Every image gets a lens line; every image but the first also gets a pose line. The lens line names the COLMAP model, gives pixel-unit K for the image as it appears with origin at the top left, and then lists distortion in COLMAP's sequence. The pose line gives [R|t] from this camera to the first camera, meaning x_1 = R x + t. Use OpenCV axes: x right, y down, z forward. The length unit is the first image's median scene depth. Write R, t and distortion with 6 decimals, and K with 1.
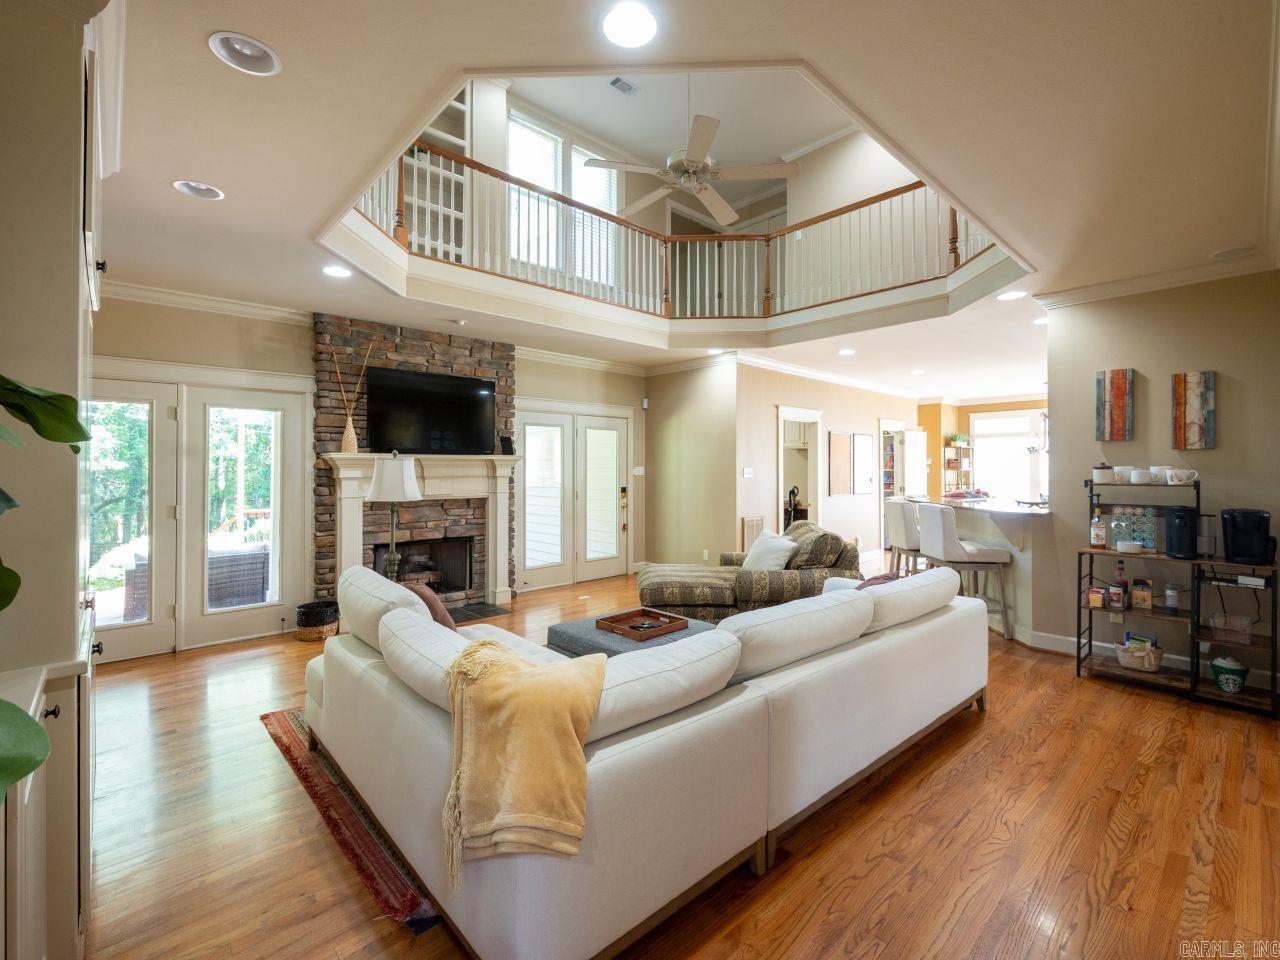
lens RADIAL K [[554.7, 0, 641.6], [0, 554.7, 469.2], [0, 0, 1]] dist [0.000879, -0.000011]
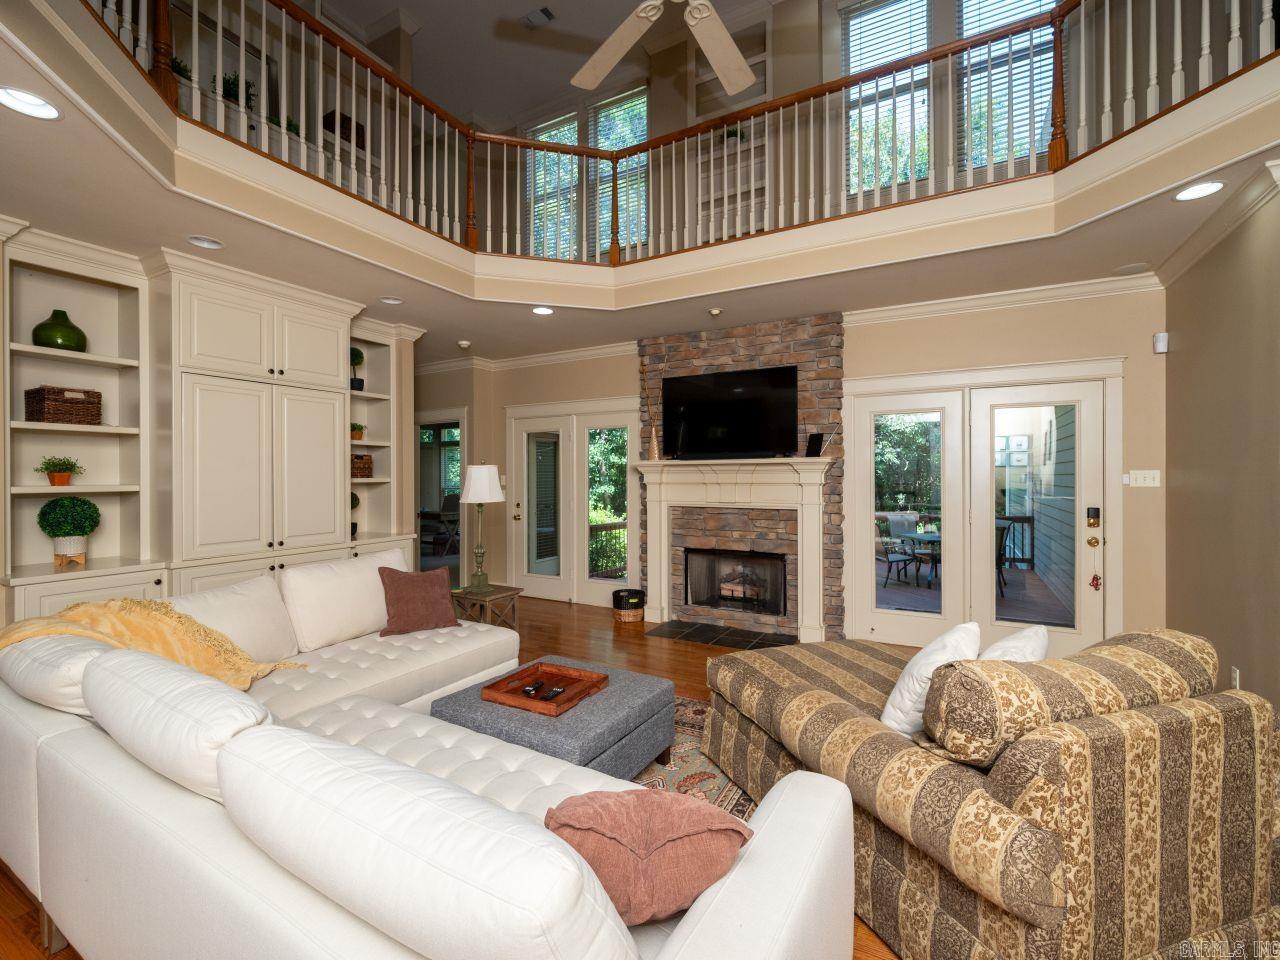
lens RADIAL K [[554.7, 0, 641.6], [0, 554.7, 469.2], [0, 0, 1]] dist [0.000879, -0.000011]
pose [[0.325312, -0.001003, -0.945606, 0.437729], [0.005896, 0.999982, 0.000968, -0.011245], [0.945588, -0.005890, 0.325312, 0.538634]]
